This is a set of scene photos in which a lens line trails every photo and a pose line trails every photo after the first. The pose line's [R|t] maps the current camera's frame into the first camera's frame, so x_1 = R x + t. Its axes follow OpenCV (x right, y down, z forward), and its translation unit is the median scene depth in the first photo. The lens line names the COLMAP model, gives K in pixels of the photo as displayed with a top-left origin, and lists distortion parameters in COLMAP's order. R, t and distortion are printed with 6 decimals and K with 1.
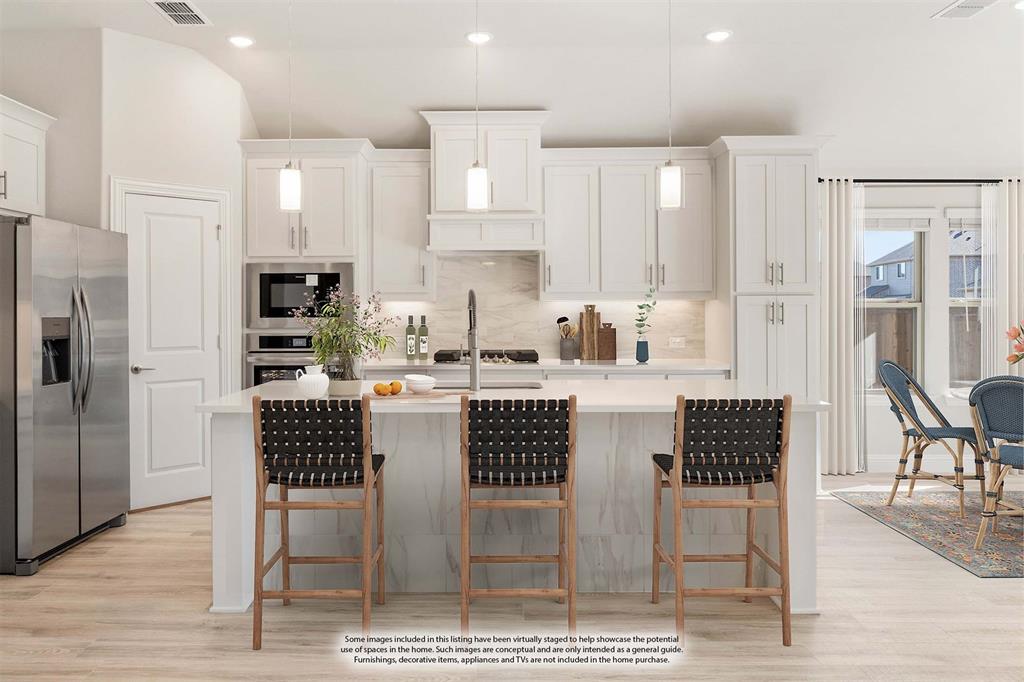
lens RADIAL K [[756.5, 0, 482.3], [0, 756.5, 313.7], [0, 0, 1]] dist [-0.003215, -0.001123]
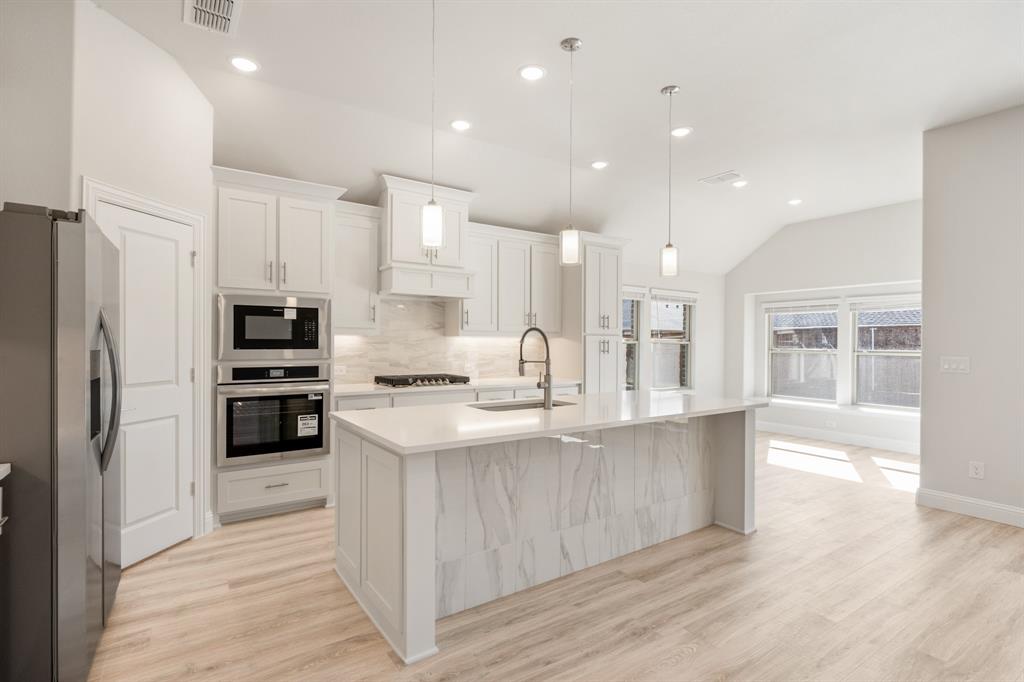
lens RADIAL K [[495.9, 0, 508.8], [0, 495.9, 345.4], [0, 0, 1]] dist [0.000573, -0.000207]
pose [[0.815759, 0.005415, 0.578366, -0.376371], [-0.005838, 0.999982, -0.001128, -0.001193], [-0.578362, -0.002456, 0.815777, 0.260077]]
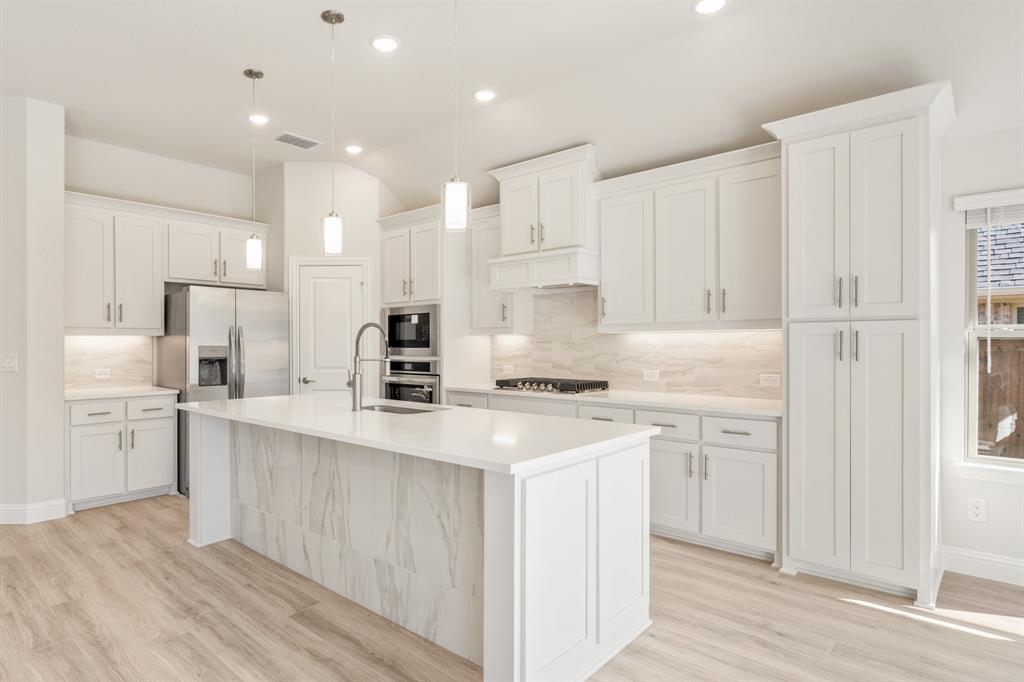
lens RADIAL K [[562.1, 0, 437.0], [0, 562.1, 346.4], [0, 0, 1]] dist [-0.000357, 0.000422]
pose [[0.726360, 0.004127, -0.687302, 0.467959], [-0.005069, 0.999987, 0.000648, 0.002080], [0.687295, 0.003013, 0.726372, 0.323498]]
